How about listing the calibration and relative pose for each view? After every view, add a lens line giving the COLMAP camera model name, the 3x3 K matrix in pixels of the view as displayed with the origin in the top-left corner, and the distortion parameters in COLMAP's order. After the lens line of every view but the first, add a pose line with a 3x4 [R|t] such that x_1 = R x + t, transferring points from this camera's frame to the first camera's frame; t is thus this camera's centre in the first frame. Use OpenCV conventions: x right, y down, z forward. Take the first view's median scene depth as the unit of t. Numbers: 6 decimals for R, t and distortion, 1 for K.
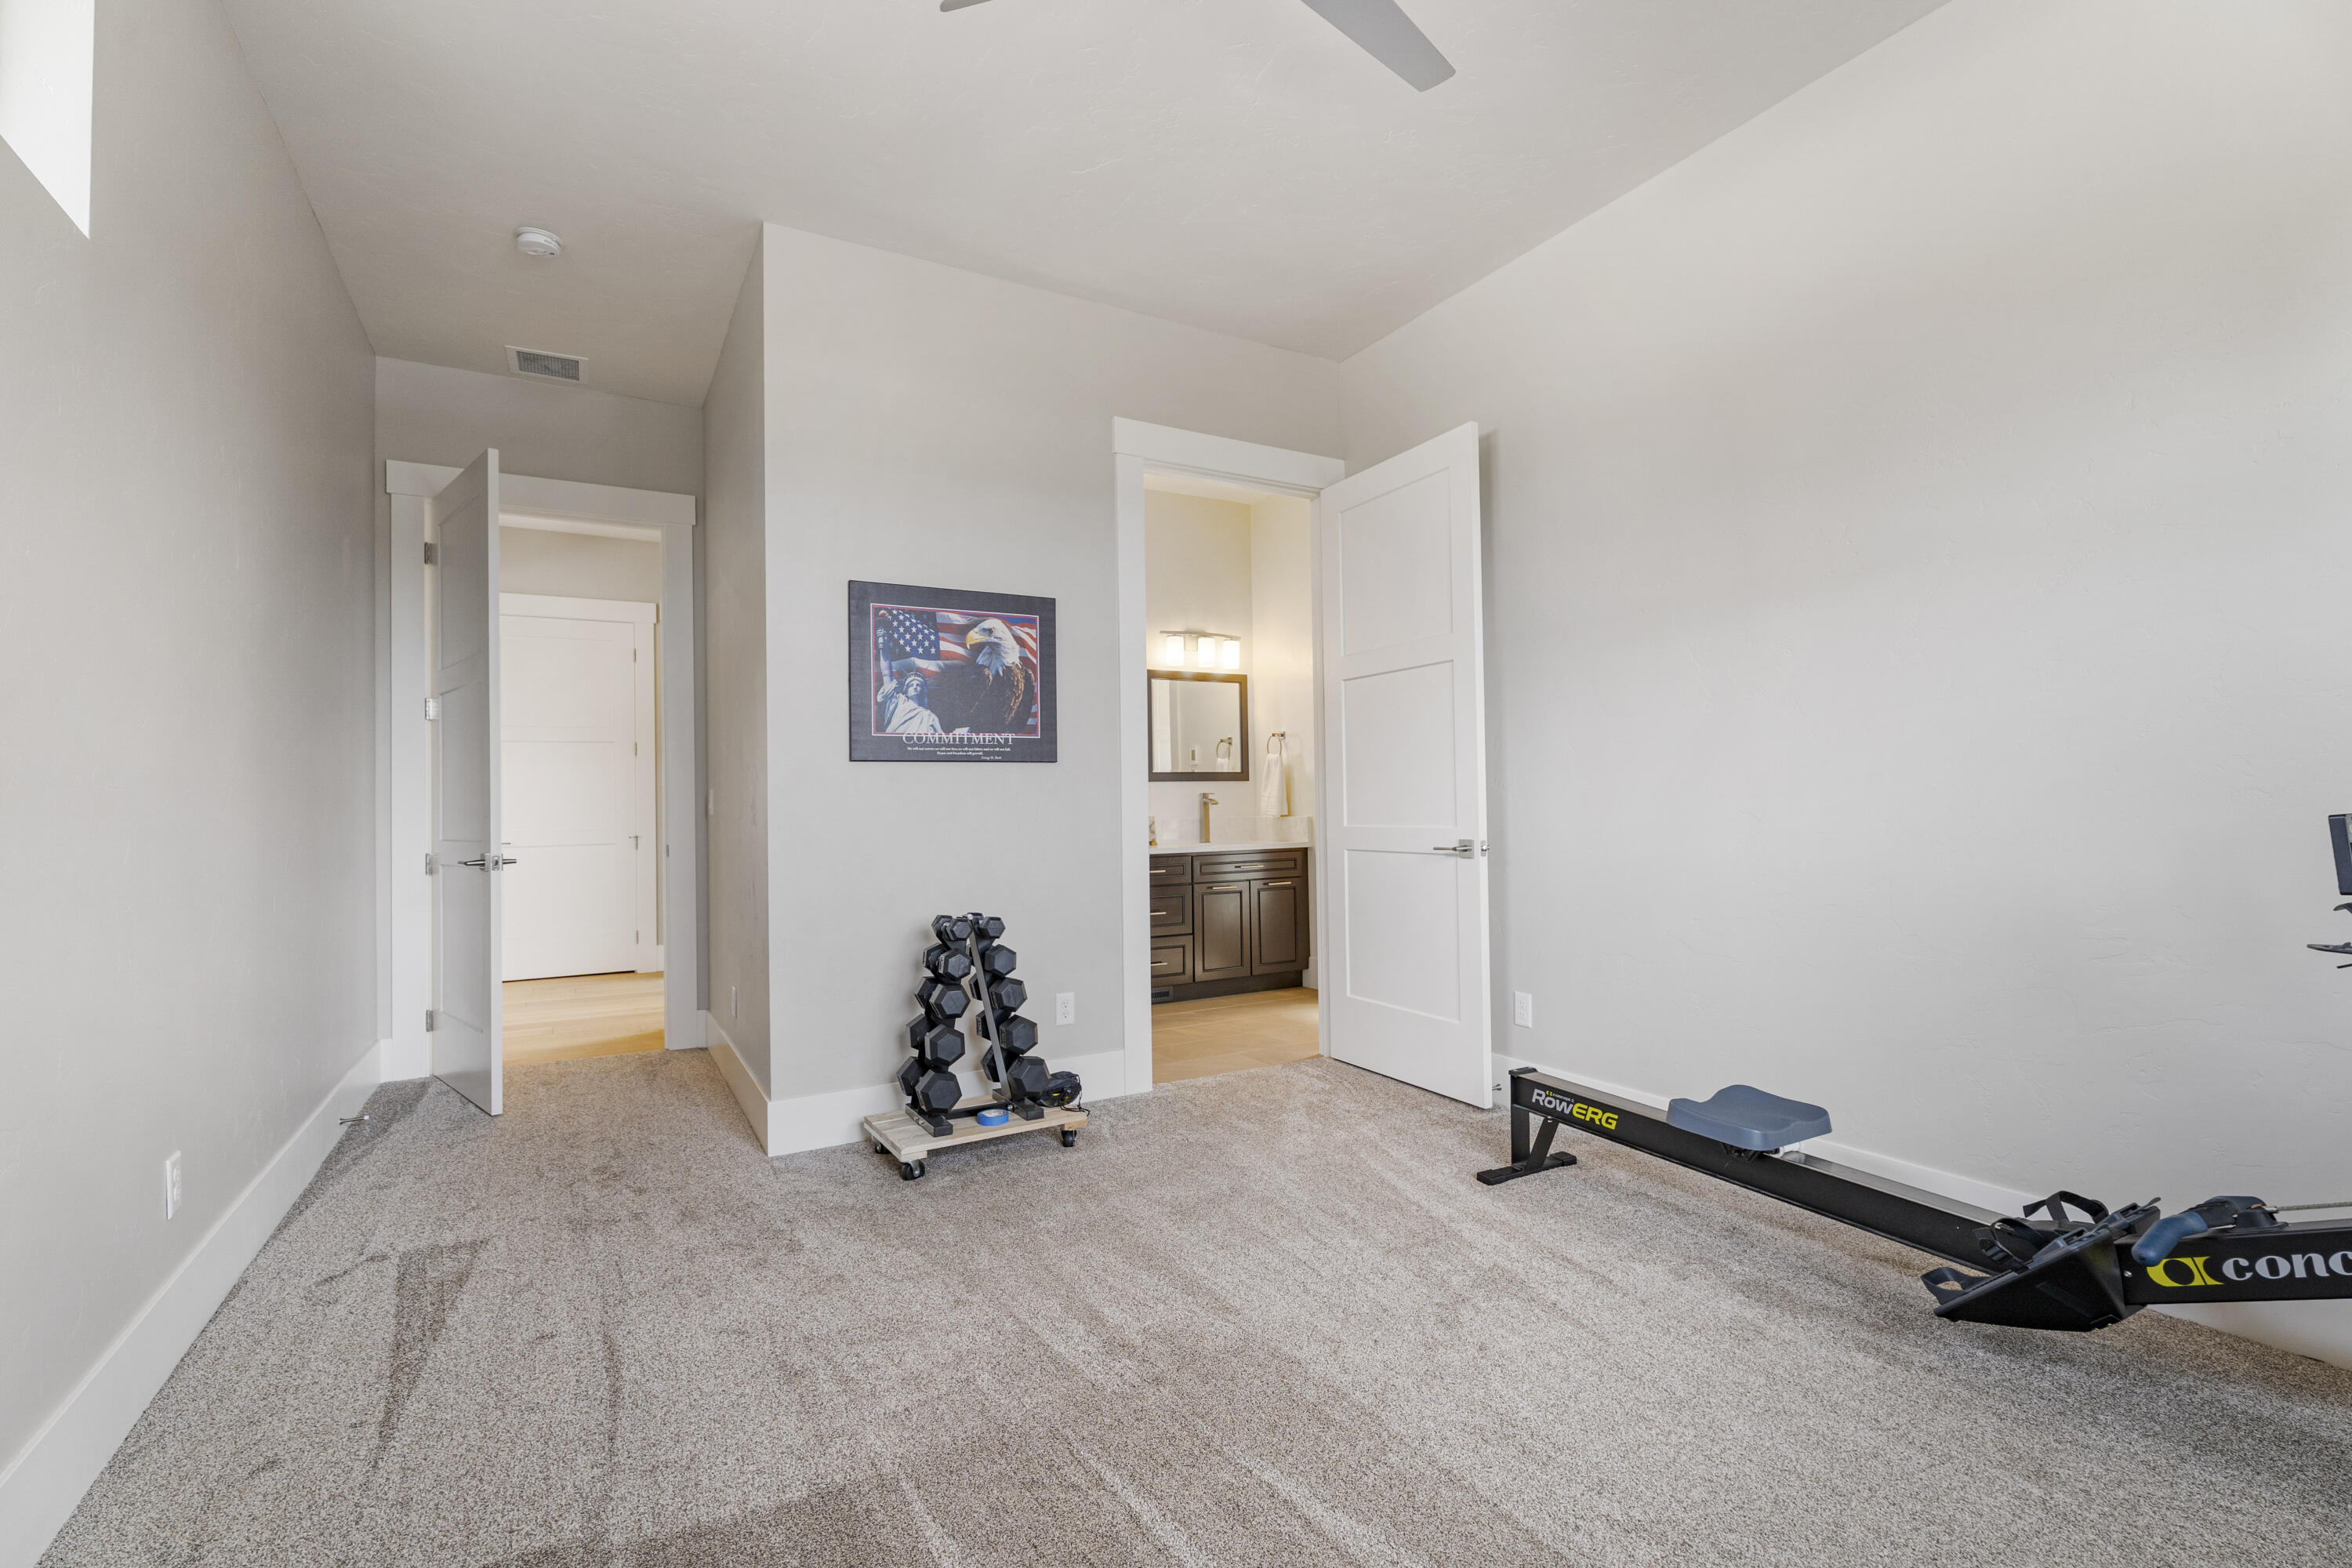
lens RADIAL K [[1049.5, 0, 1169.2], [0, 1049.5, 795.3], [0, 0, 1]] dist [0.004802, -0.001245]
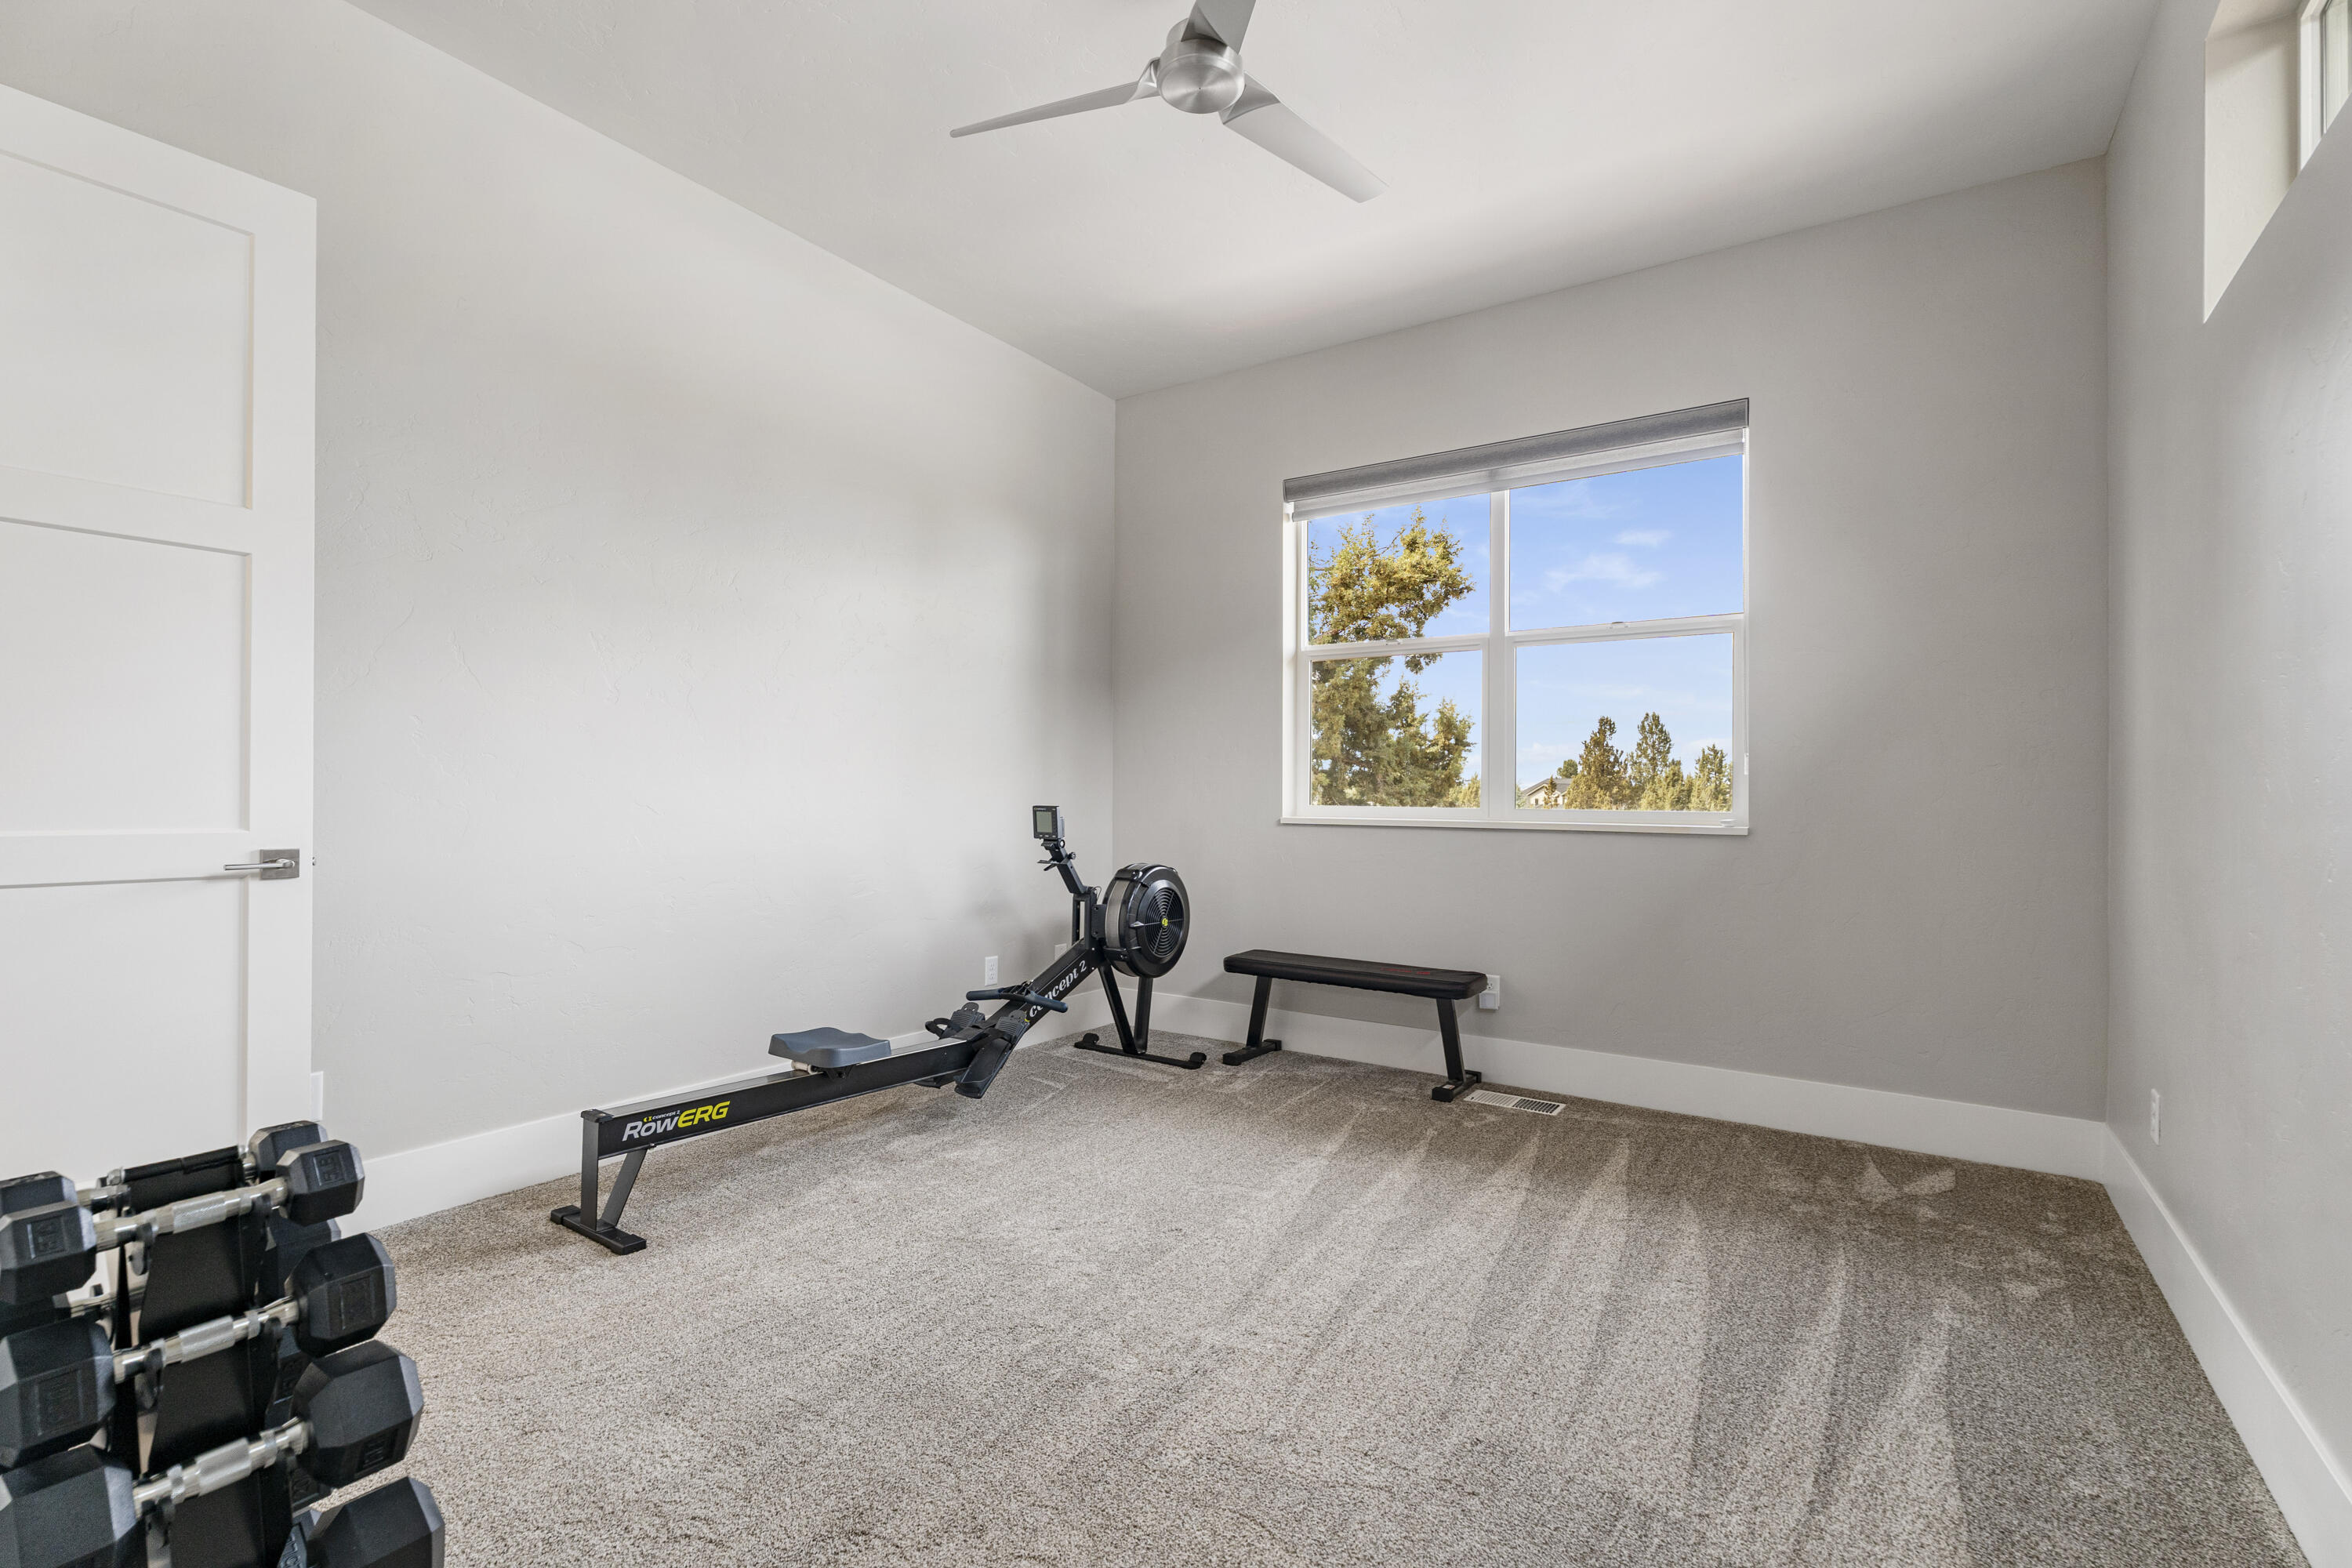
lens RADIAL K [[1049.5, 0, 1178.0], [0, 1049.5, 783.9], [0, 0, 1]] dist [0.004802, -0.001245]
pose [[-0.432997, 0.016786, 0.901239, -0.449285], [-0.007244, 0.999730, -0.022101, 0.013023], [-0.901366, -0.016098, -0.432758, 0.700298]]
